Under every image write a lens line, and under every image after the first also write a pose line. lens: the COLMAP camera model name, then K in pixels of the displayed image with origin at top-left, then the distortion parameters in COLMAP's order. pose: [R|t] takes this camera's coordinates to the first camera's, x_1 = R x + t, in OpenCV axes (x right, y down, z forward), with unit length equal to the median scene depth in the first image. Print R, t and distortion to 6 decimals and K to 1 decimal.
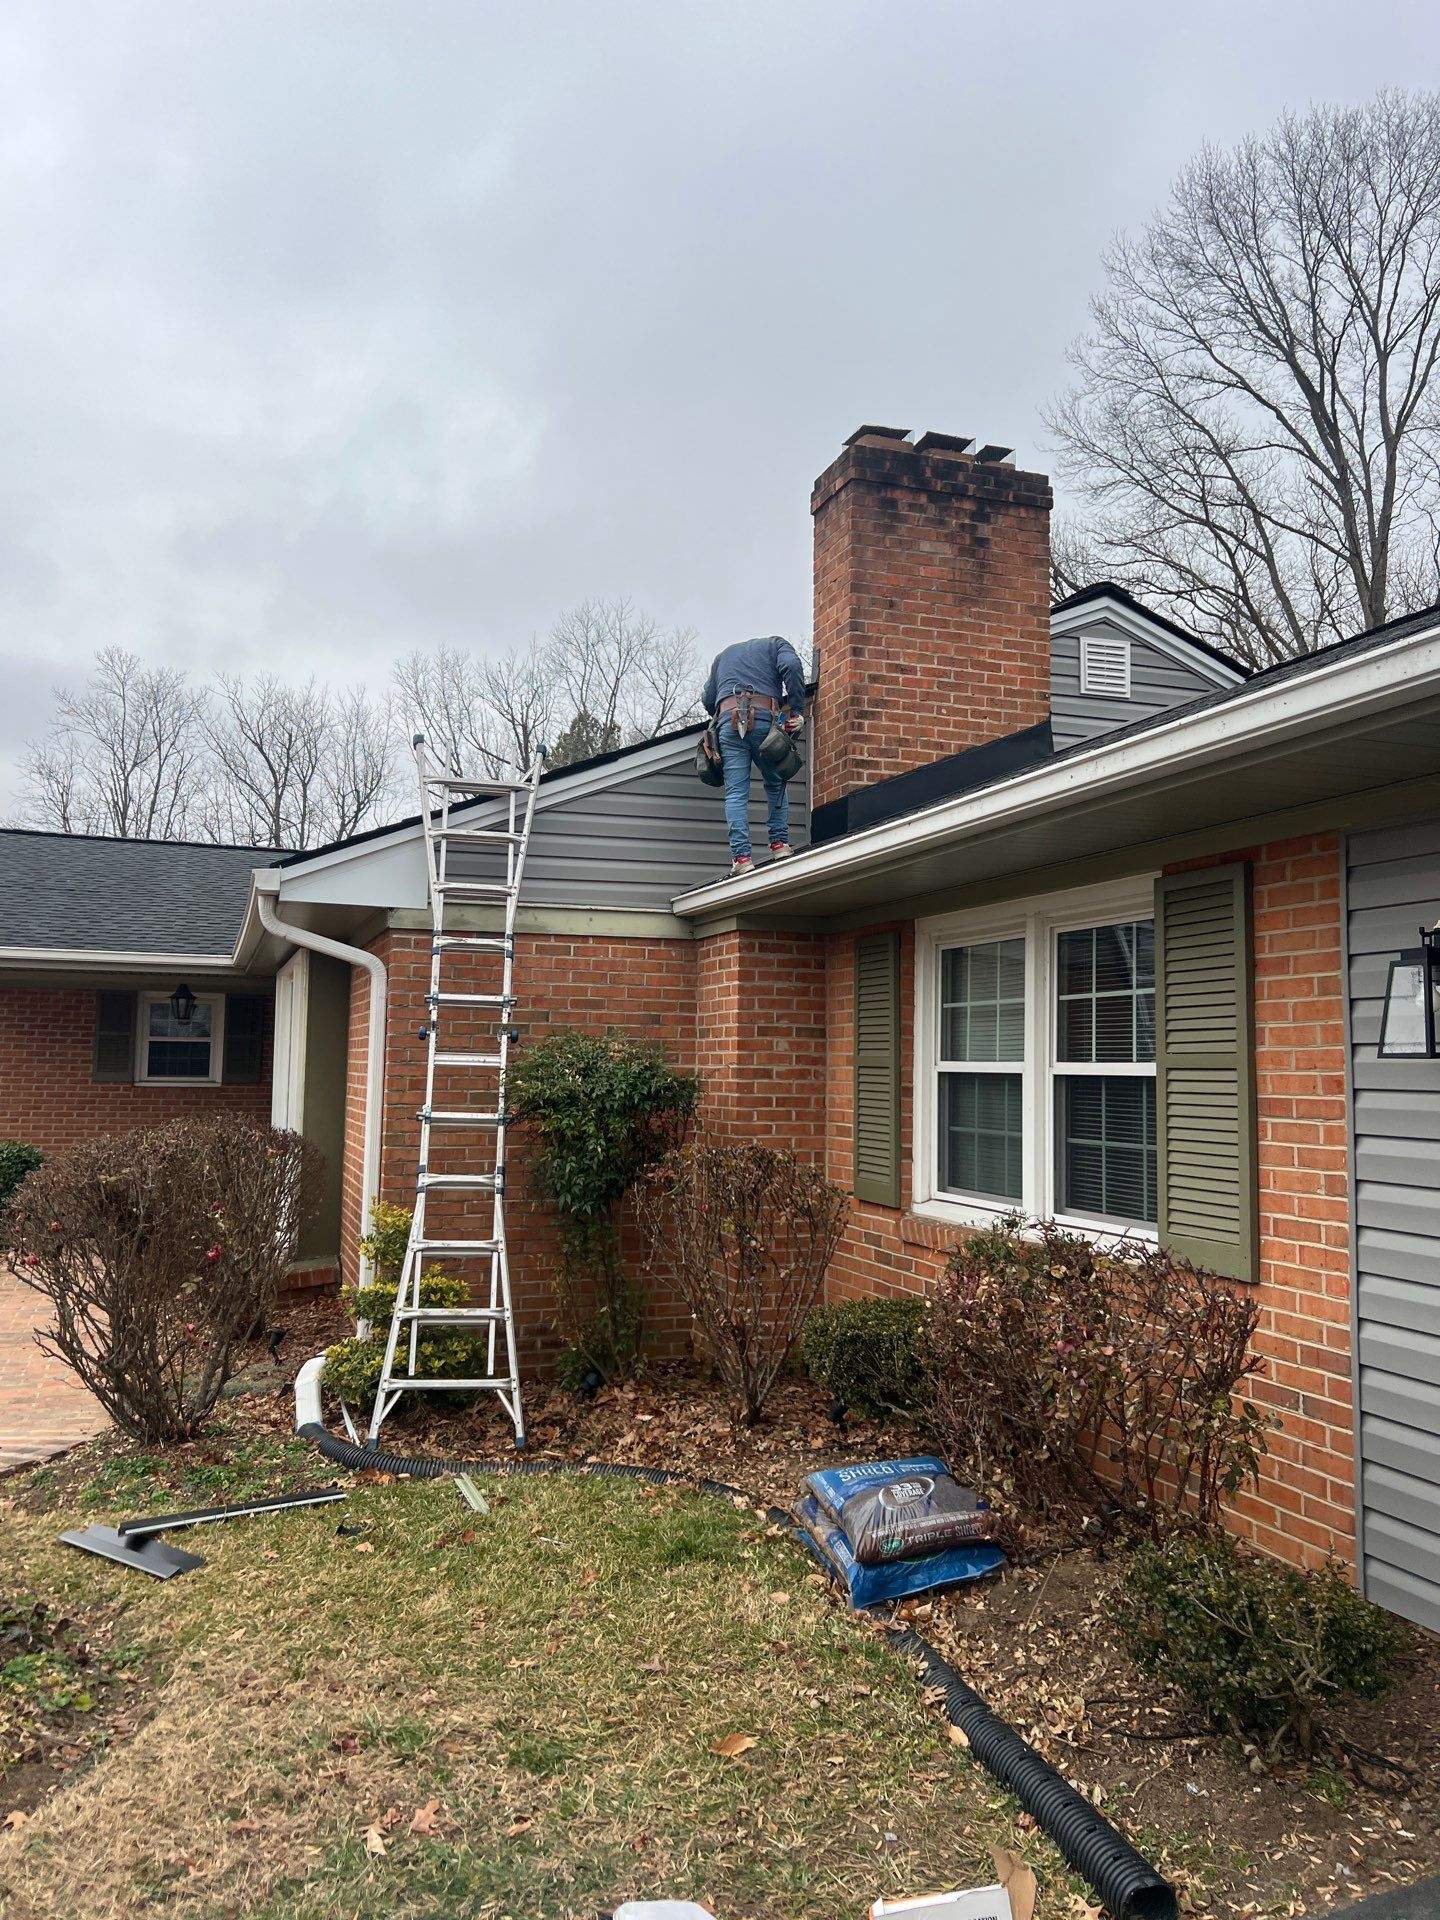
lens RADIAL K [[1447.7, 0, 703.0], [0, 1447.7, 953.7], [0, 0, 1]] dist [0.107395, -0.181053]
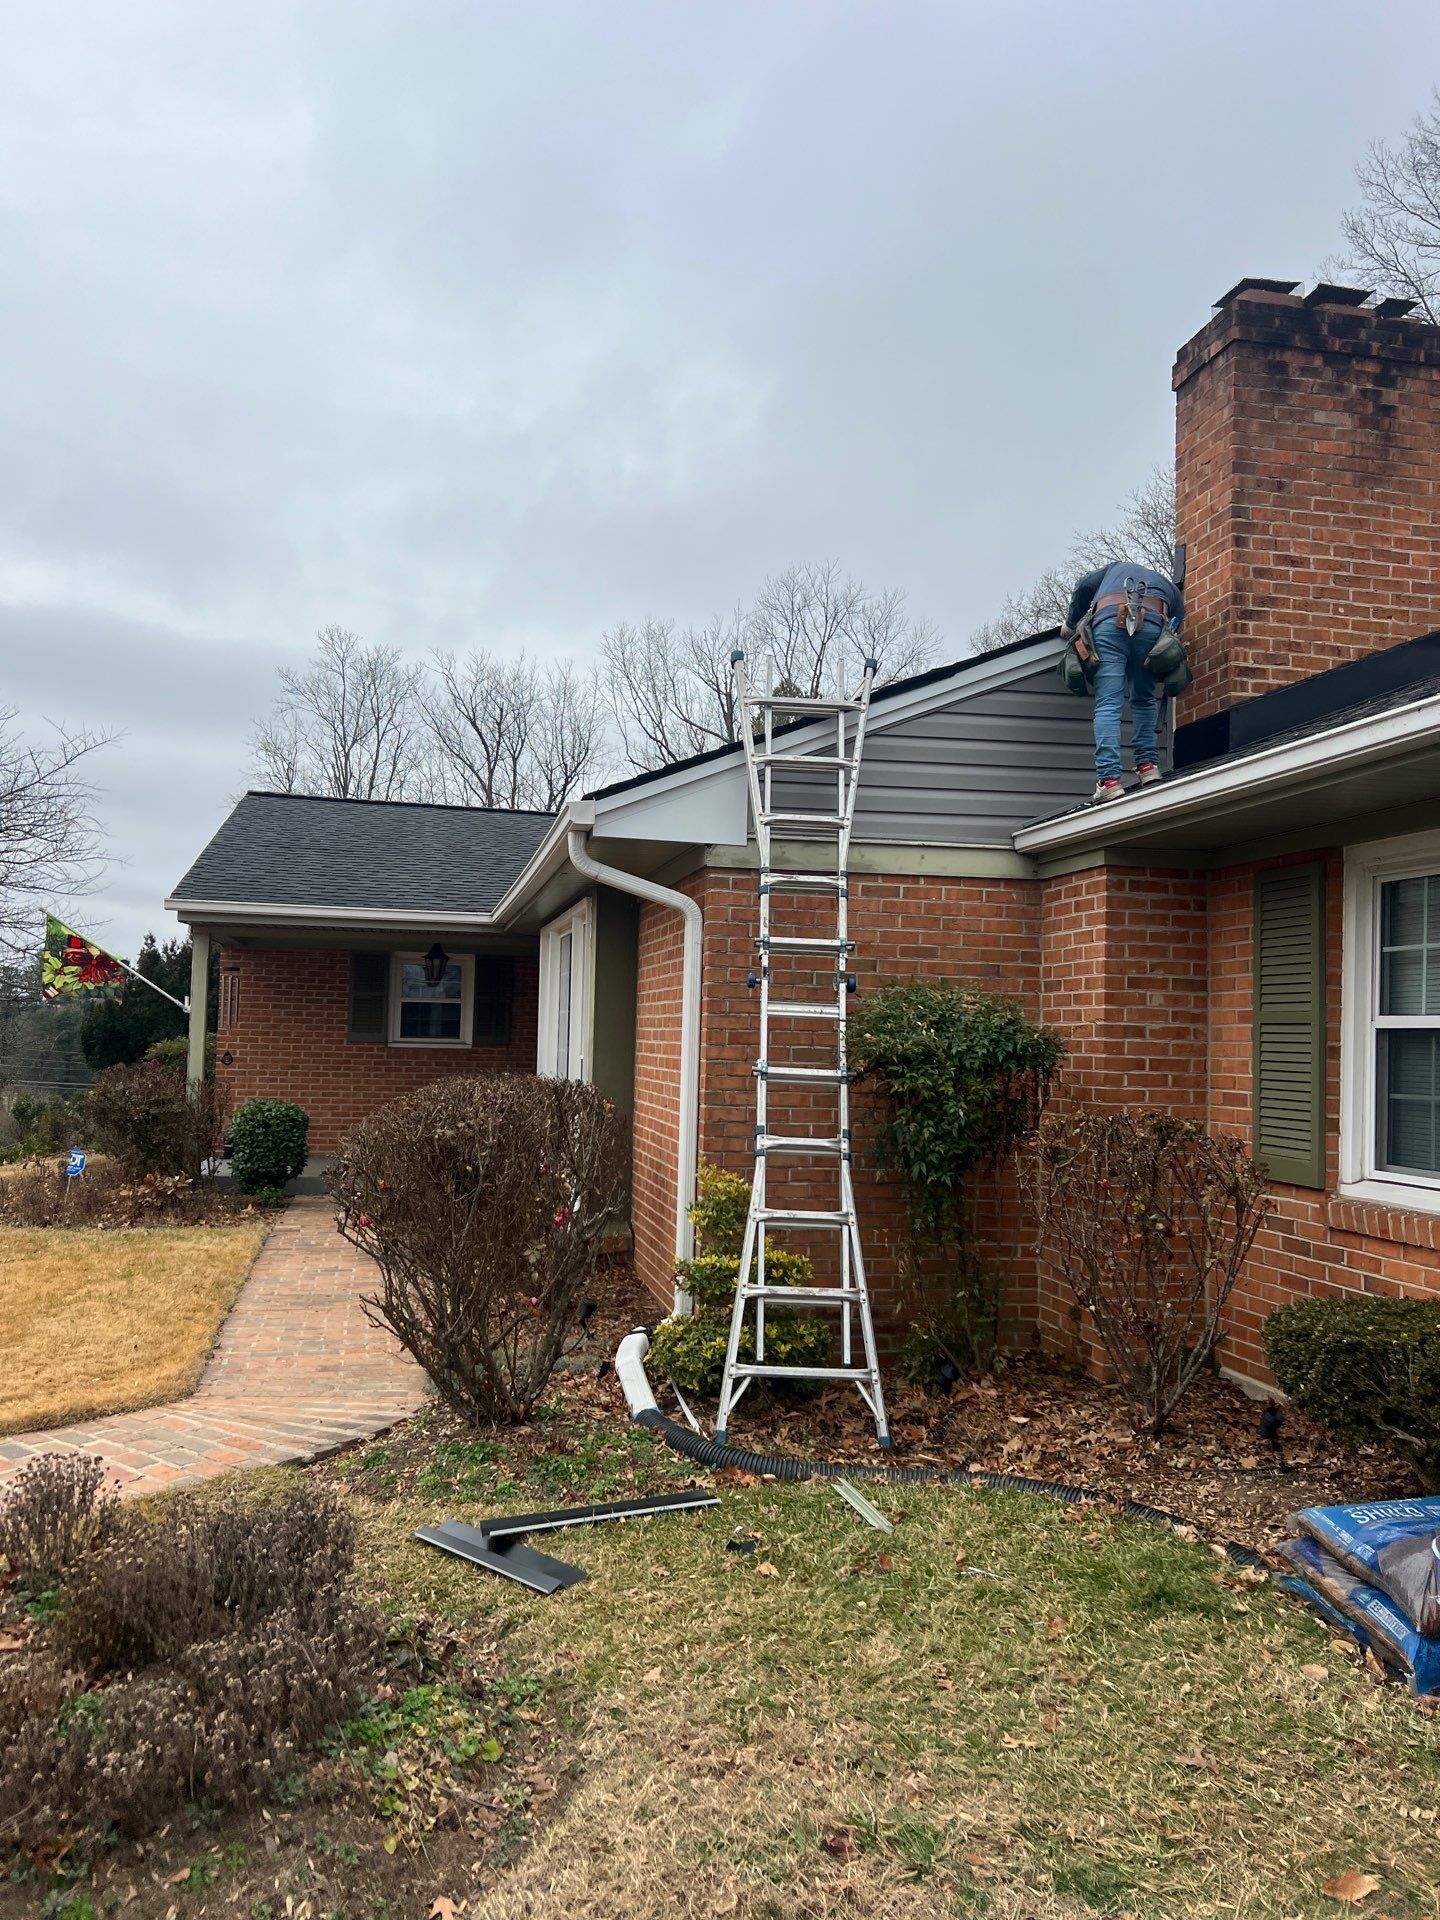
lens RADIAL K [[1452.4, 0, 707.0], [0, 1452.4, 965.1], [0, 0, 1]] dist [0.062031, -0.067649]
pose [[0.991958, 0.003397, -0.126521, -0.096076], [-0.000259, 0.999692, 0.024814, 0.020464], [0.126566, -0.024582, 0.991654, 0.098243]]
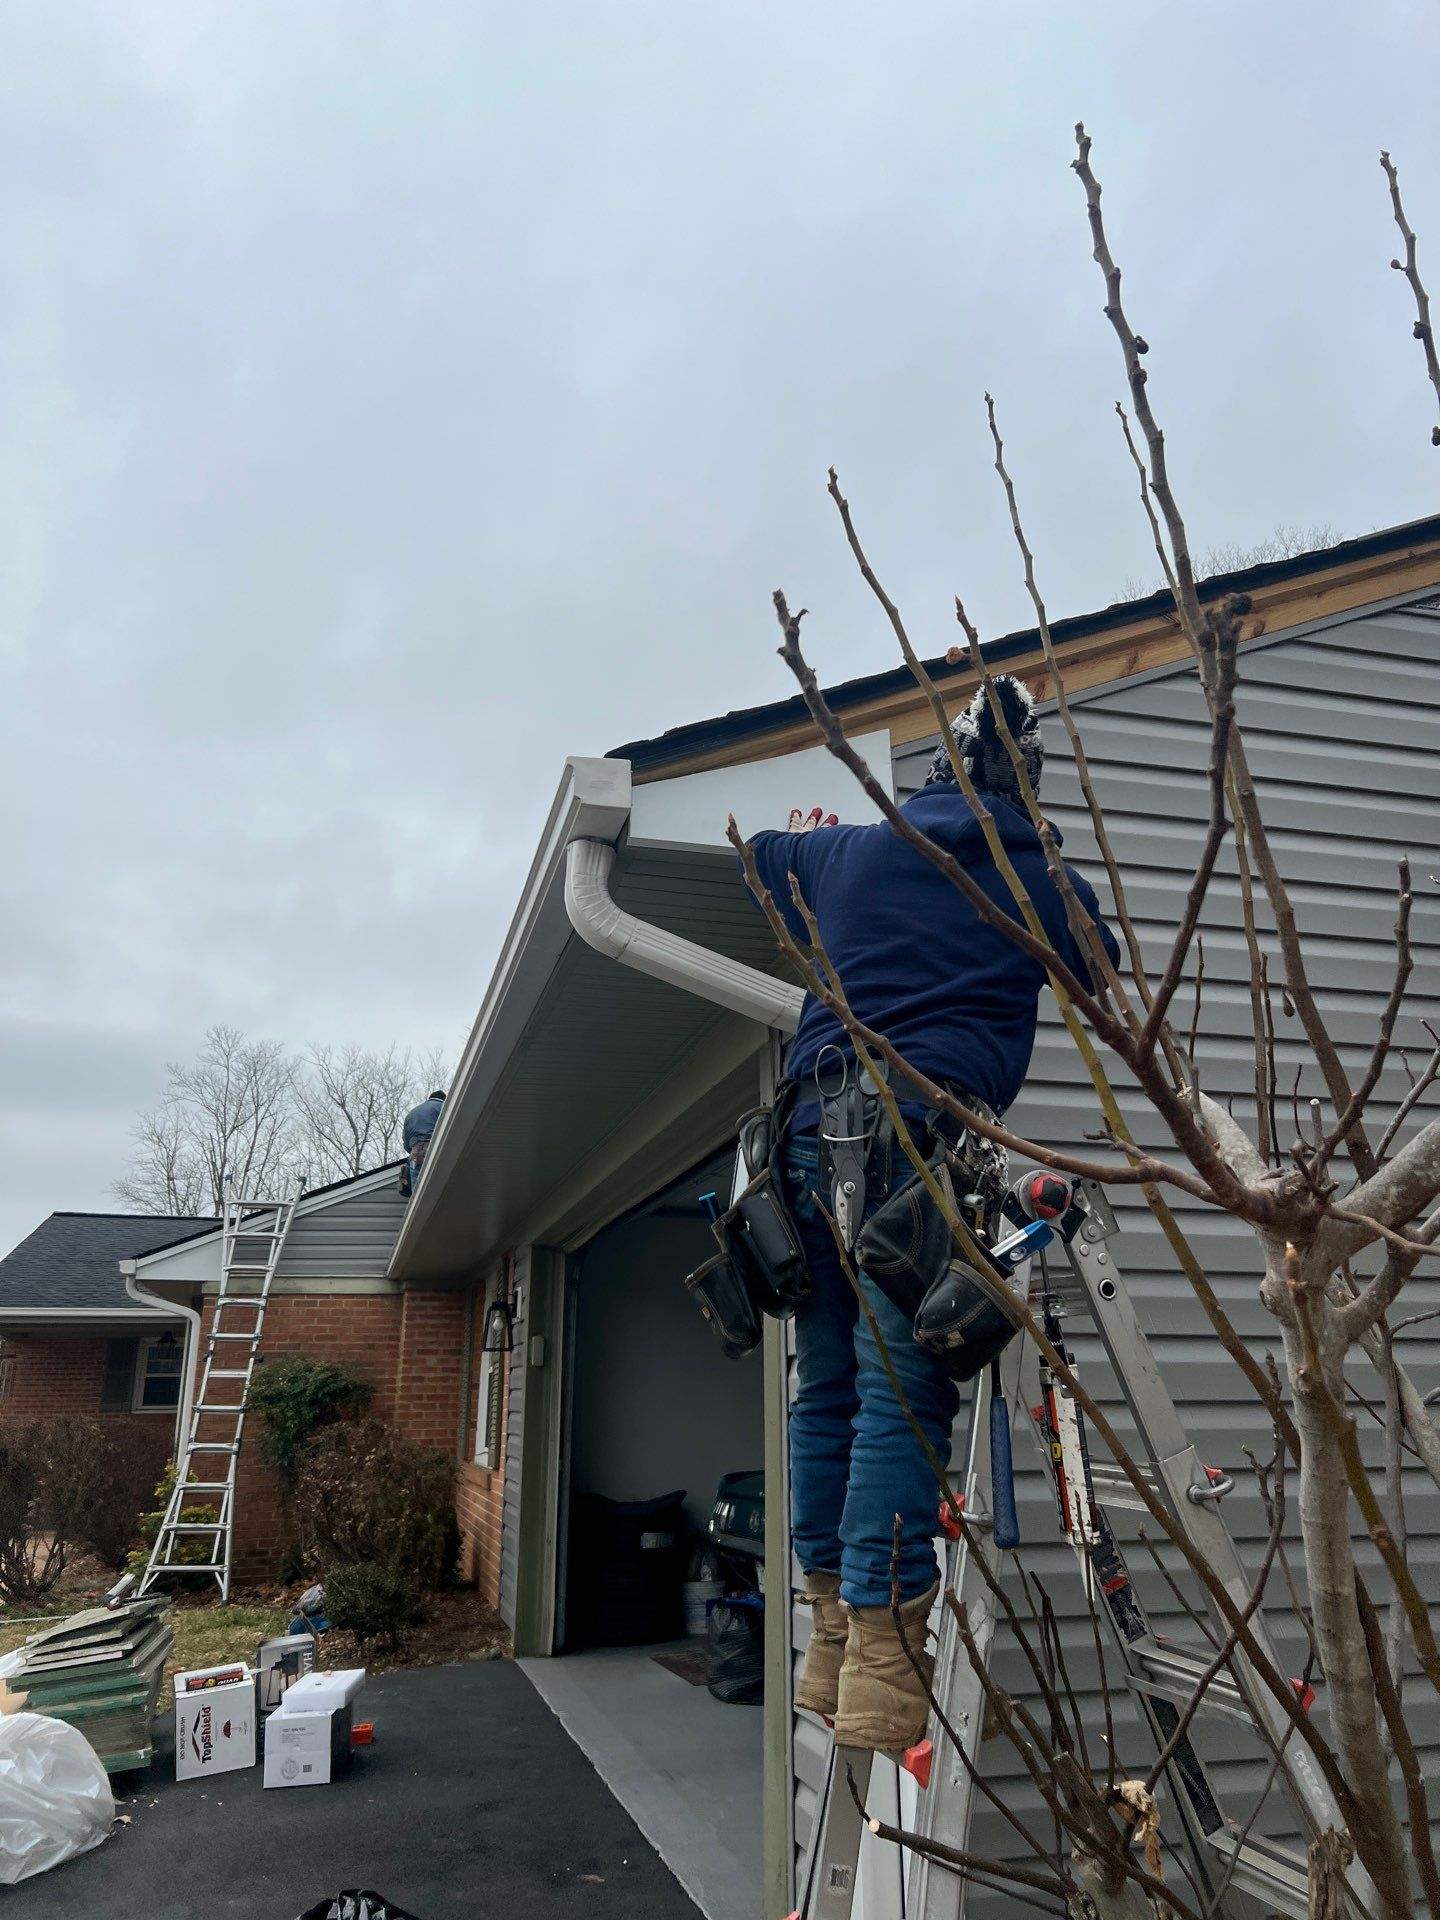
lens RADIAL K [[1451.5, 0, 722.2], [0, 1451.5, 942.3], [0, 0, 1]] dist [0.023992, -0.005376]
pose [[0.996875, -0.043611, -0.065859, 0.482736], [0.027369, 0.972824, -0.229923, -0.008480], [0.074096, 0.227402, 0.970978, -0.637184]]
